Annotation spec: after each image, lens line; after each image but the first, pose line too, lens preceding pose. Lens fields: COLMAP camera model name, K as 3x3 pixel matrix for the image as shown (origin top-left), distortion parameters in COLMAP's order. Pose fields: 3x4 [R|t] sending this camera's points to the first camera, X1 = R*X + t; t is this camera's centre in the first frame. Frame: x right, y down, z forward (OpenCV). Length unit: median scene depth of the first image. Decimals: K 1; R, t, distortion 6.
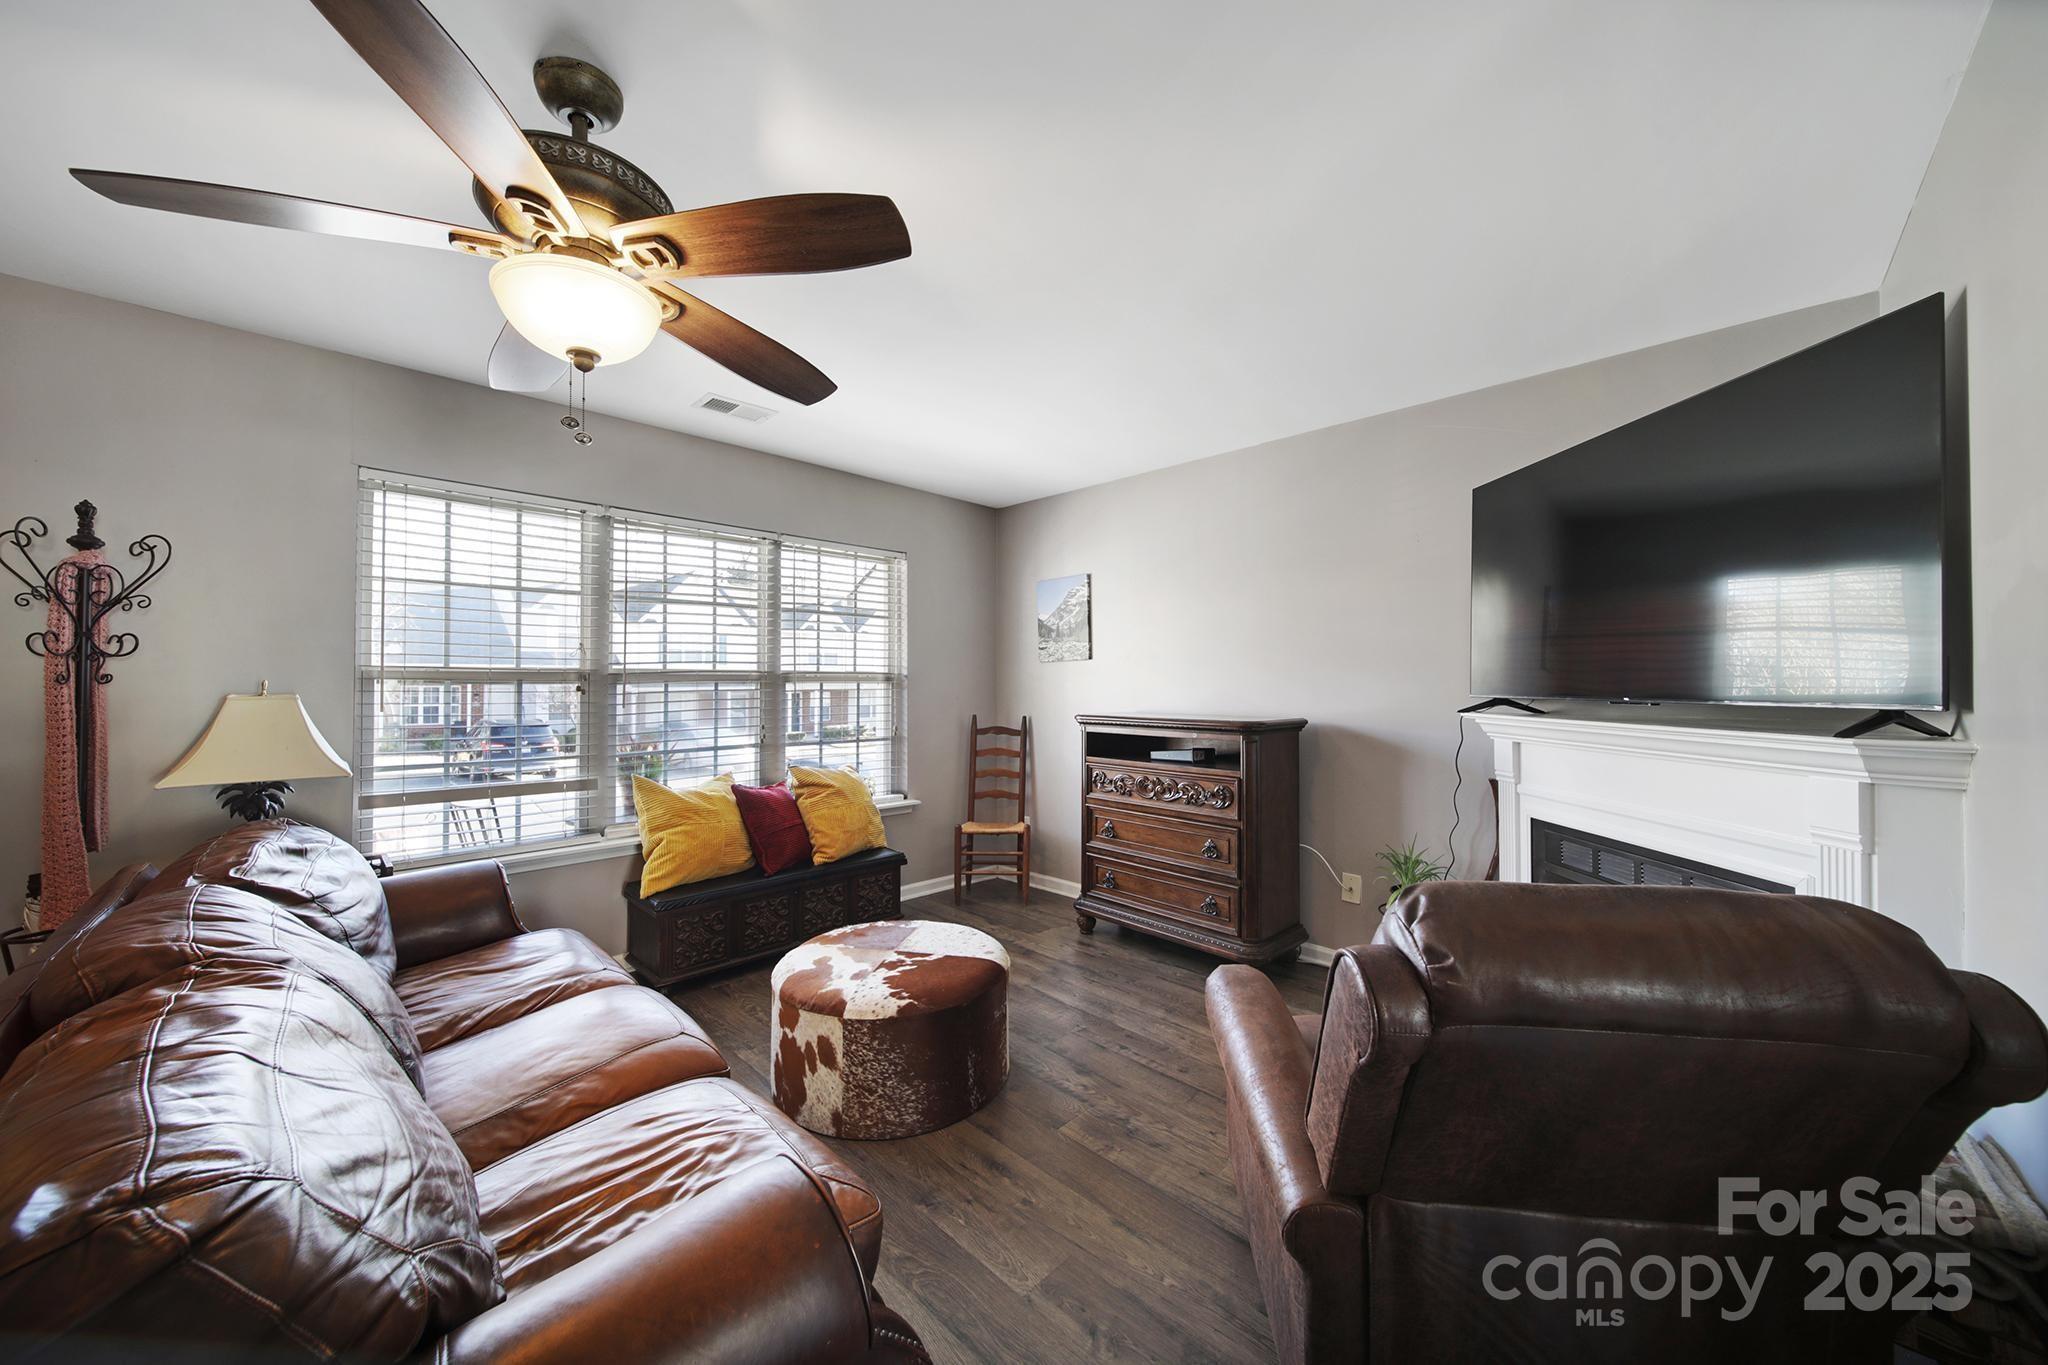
lens RADIAL K [[717.5, 0, 1030.2], [0, 717.5, 671.5], [0, 0, 1]] dist [0.000121, -0.001889]
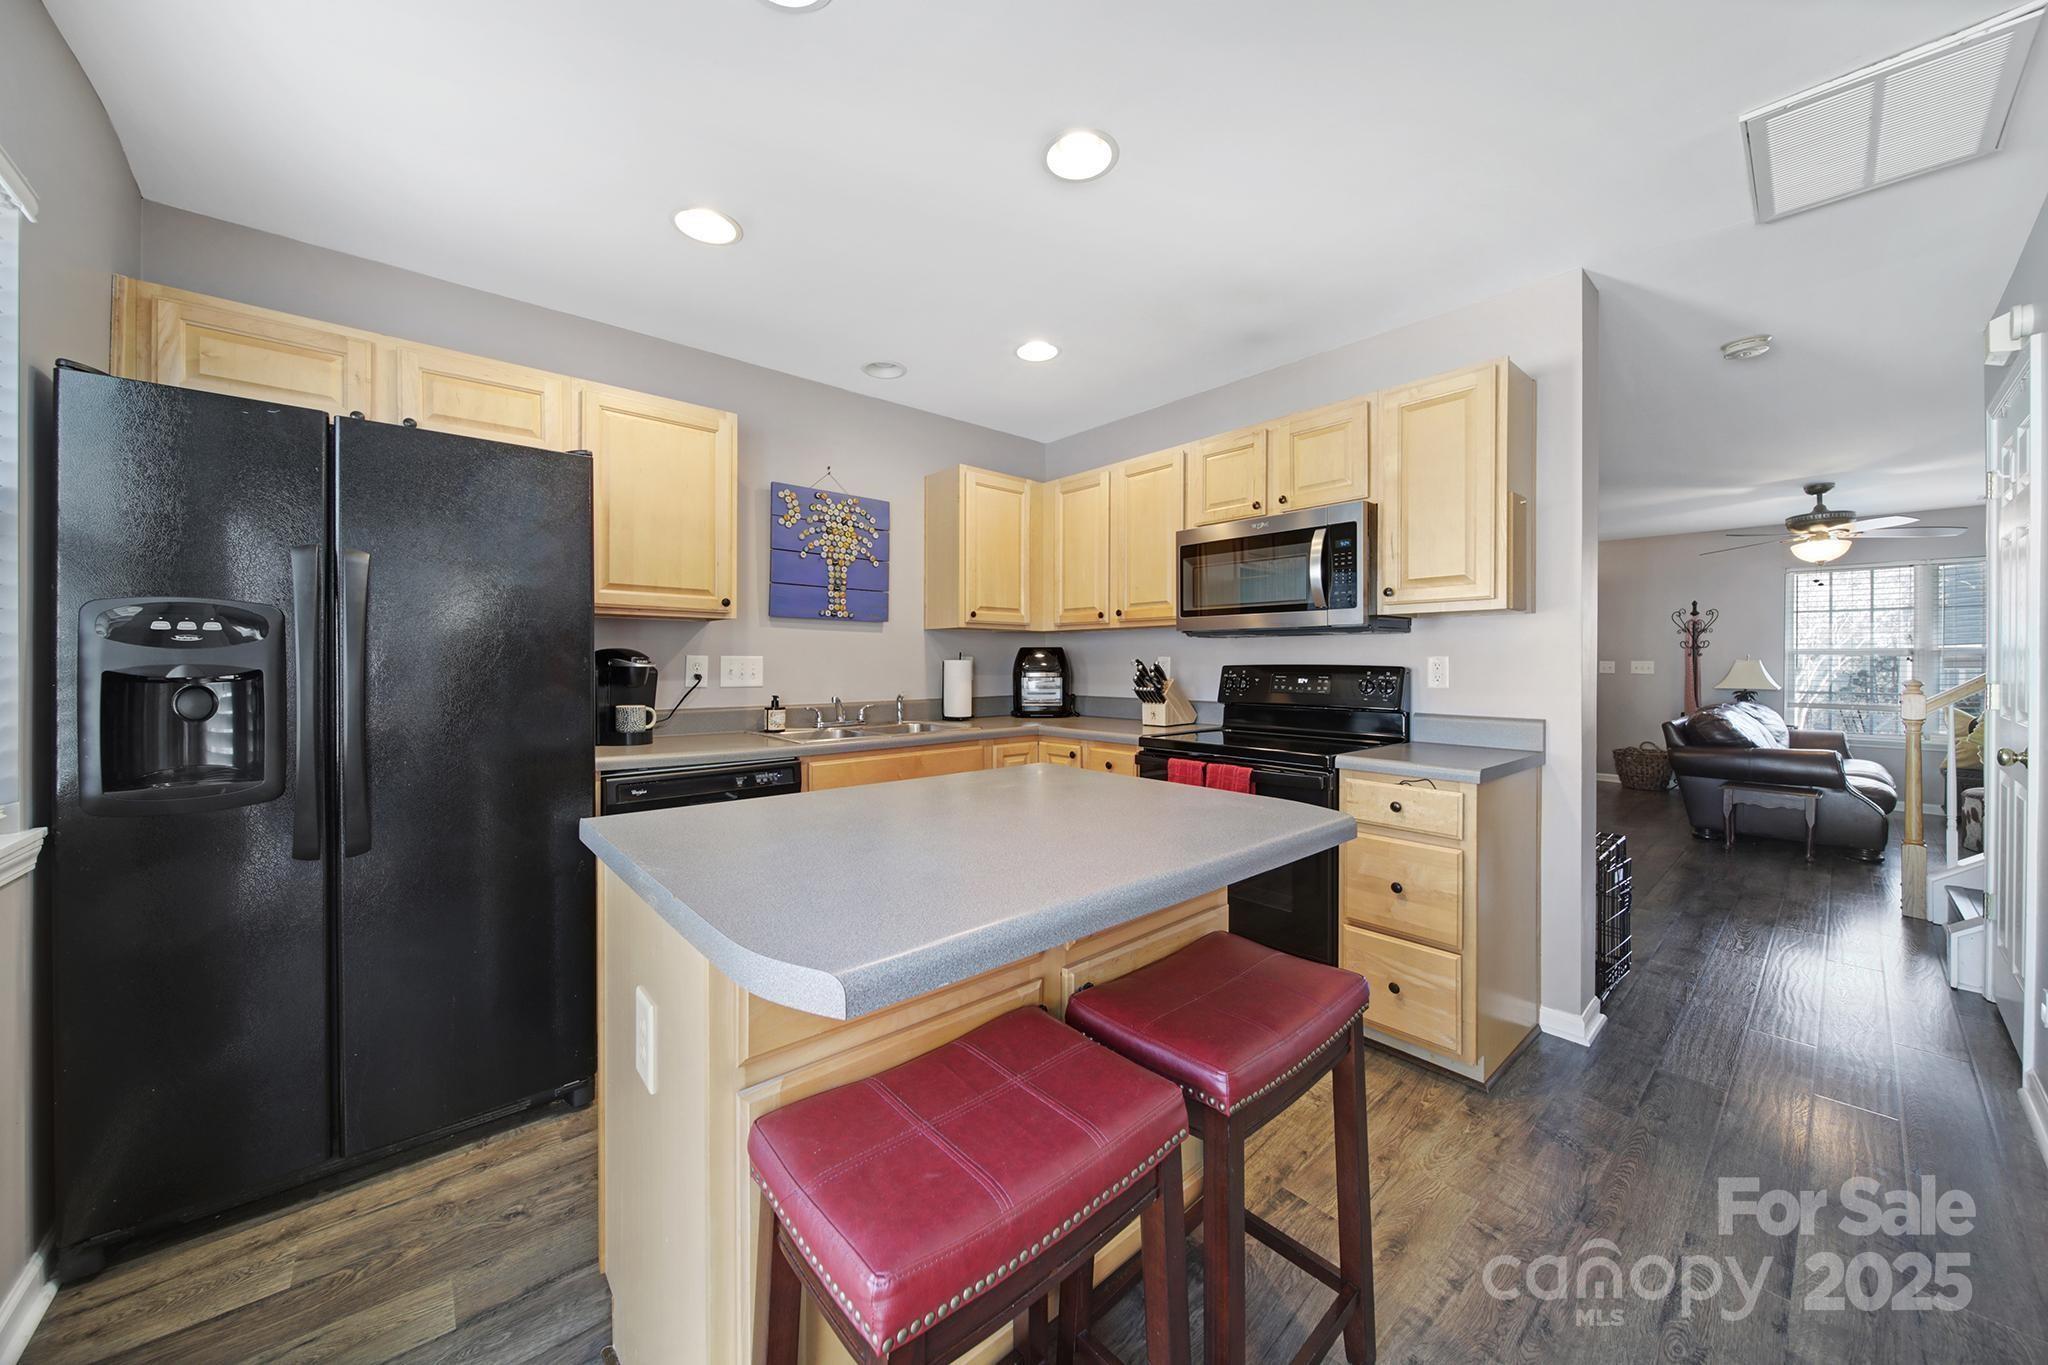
lens RADIAL K [[717.5, 0, 1019.1], [0, 717.5, 667.8], [0, 0, 1]] dist [0.000121, -0.001889]
pose [[-0.078190, 0.004373, -0.996929, 1.667287], [0.012203, 0.999920, 0.003429, 0.015745], [0.996864, -0.011898, -0.078237, -1.393478]]
